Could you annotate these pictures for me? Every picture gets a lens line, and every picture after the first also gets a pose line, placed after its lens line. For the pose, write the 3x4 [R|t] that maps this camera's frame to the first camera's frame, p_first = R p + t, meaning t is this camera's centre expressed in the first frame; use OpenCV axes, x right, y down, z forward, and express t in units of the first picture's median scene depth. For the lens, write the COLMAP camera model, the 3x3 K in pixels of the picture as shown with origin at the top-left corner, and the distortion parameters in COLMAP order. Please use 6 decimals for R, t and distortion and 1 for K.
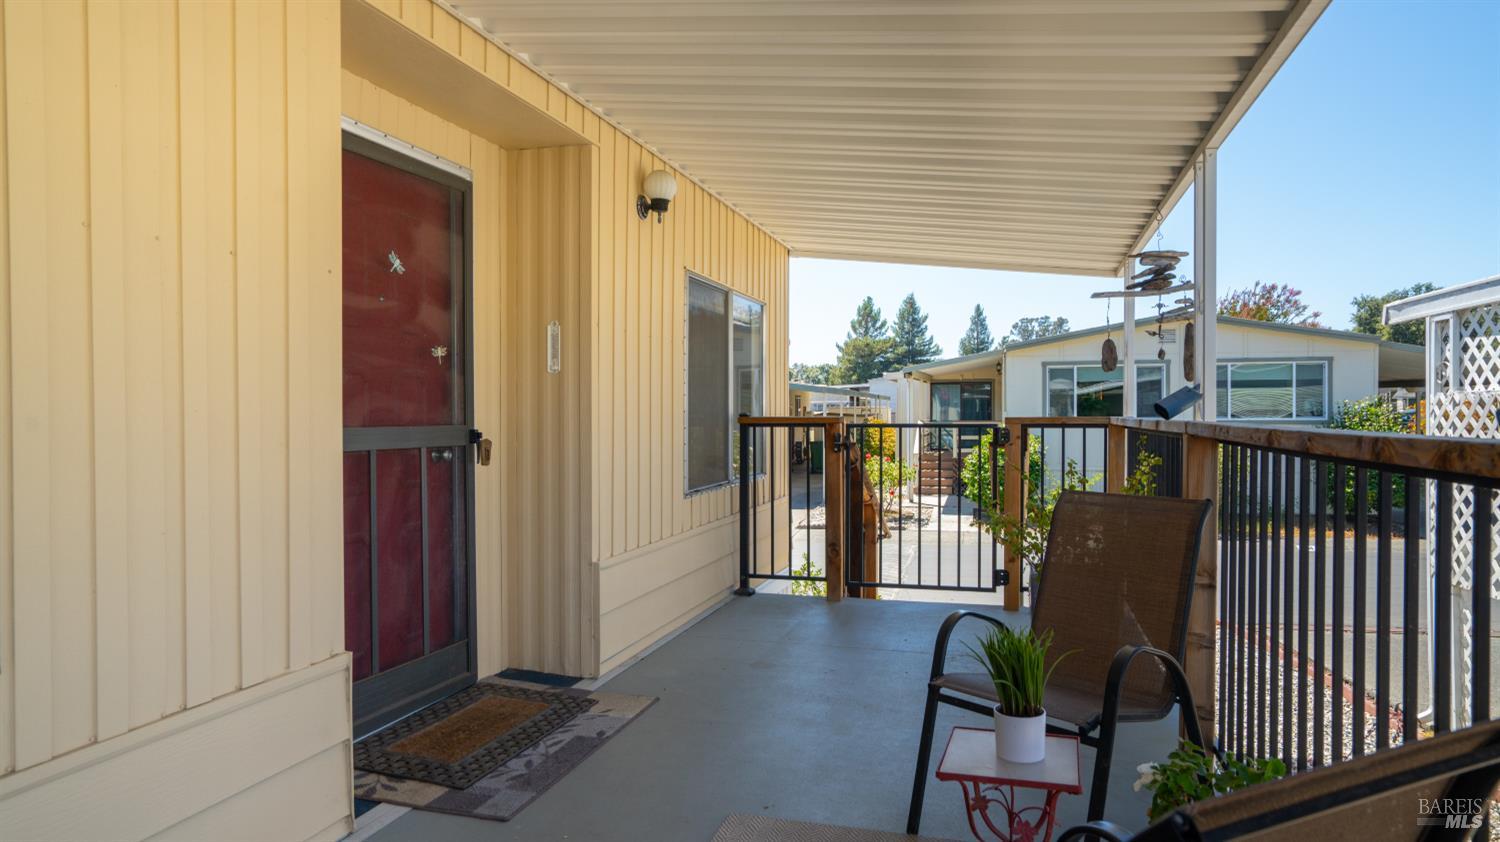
lens RADIAL K [[962.2, 0, 741.4], [0, 962.2, 424.9], [0, 0, 1]] dist [0.007934, 0.003108]
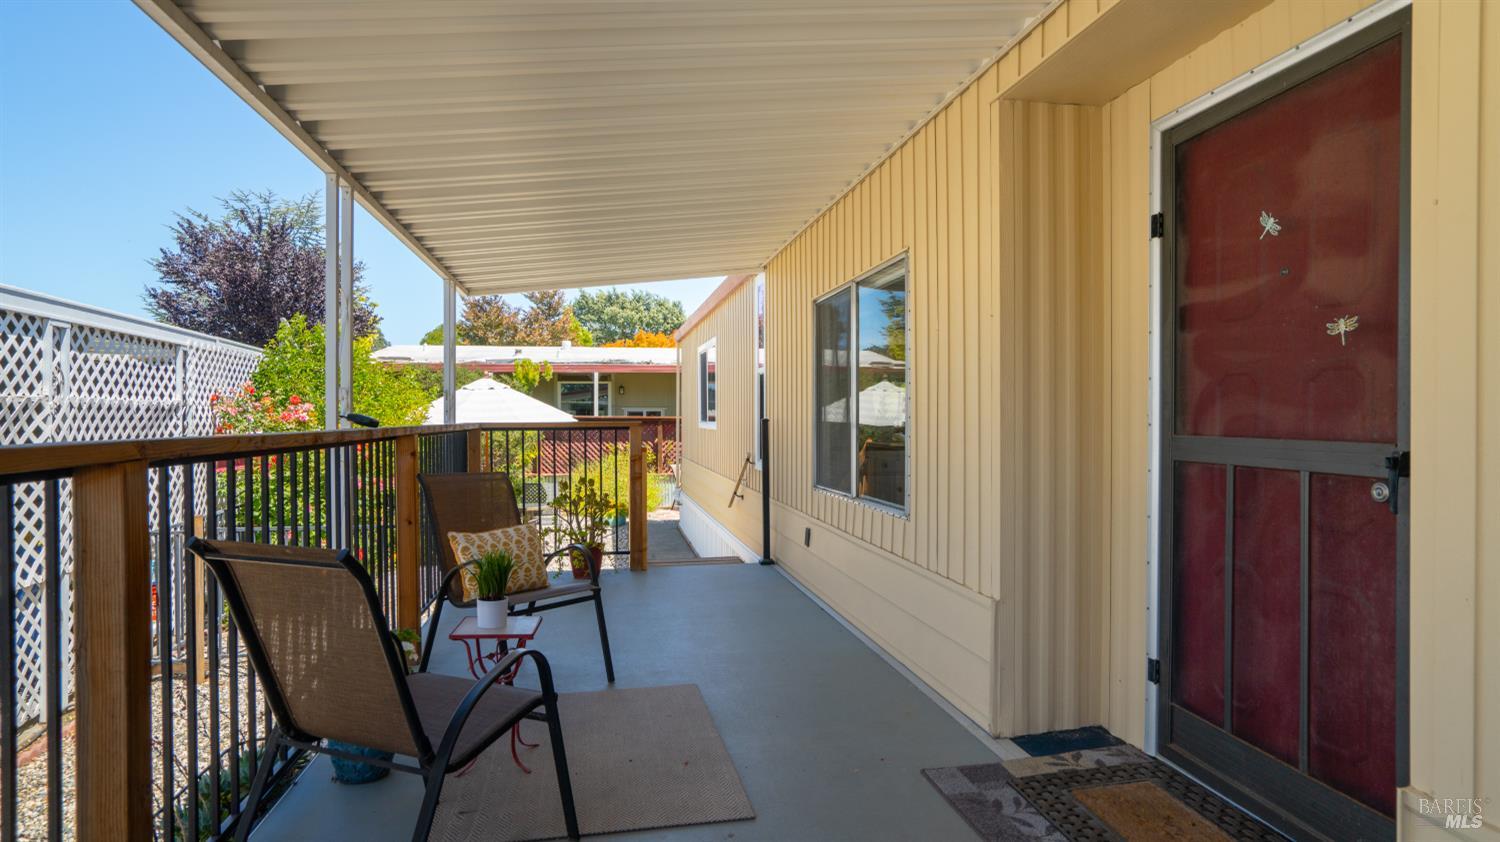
lens RADIAL K [[822.2, 0, 744.4], [0, 822.2, 420.7], [0, 0, 1]] dist [0.004113, 0.002197]
pose [[-0.887385, 0.000044, -0.461030, 0.355106], [-0.009603, 0.999781, 0.018581, -0.023076], [0.460930, 0.020916, -0.887190, 1.576789]]
